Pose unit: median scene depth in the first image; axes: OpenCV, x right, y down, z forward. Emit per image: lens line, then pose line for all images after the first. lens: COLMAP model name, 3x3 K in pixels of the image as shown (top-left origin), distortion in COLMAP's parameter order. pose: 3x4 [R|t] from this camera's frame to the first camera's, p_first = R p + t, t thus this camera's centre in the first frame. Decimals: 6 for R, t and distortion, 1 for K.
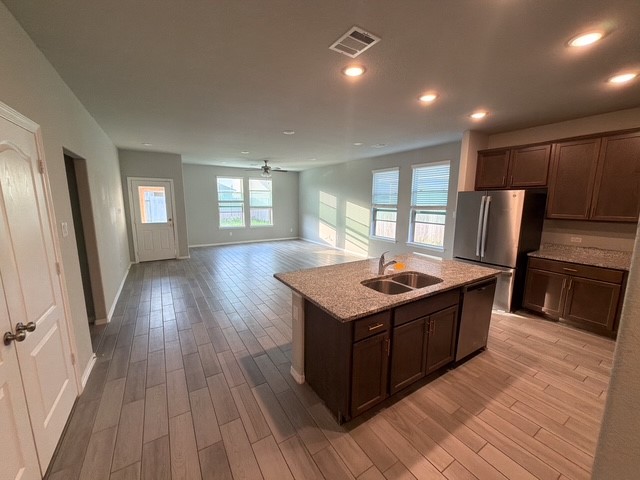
lens RADIAL K [[253.7, 0, 320.0], [0, 253.7, 240.0], [0, 0, 1]] dist [-0.000487, -0.000001]
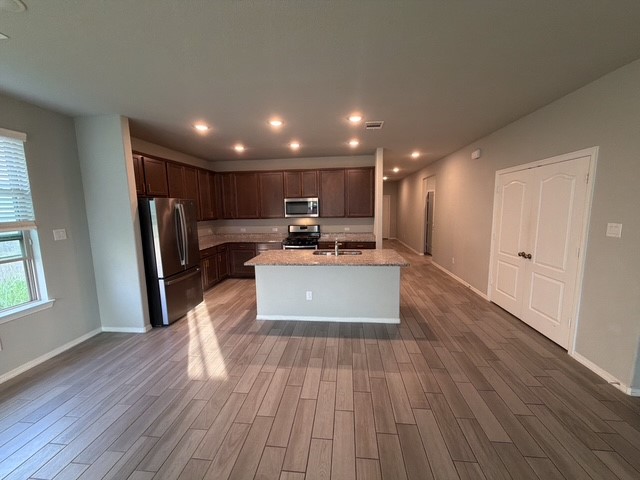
lens RADIAL K [[253.7, 0, 320.0], [0, 253.7, 240.0], [0, 0, 1]] dist [-0.000487, -0.000001]
pose [[-0.781258, -0.070352, 0.620231, -0.671570], [0.110698, 0.962263, 0.248586, -0.372429], [-0.614314, 0.262868, -0.743988, 2.407596]]
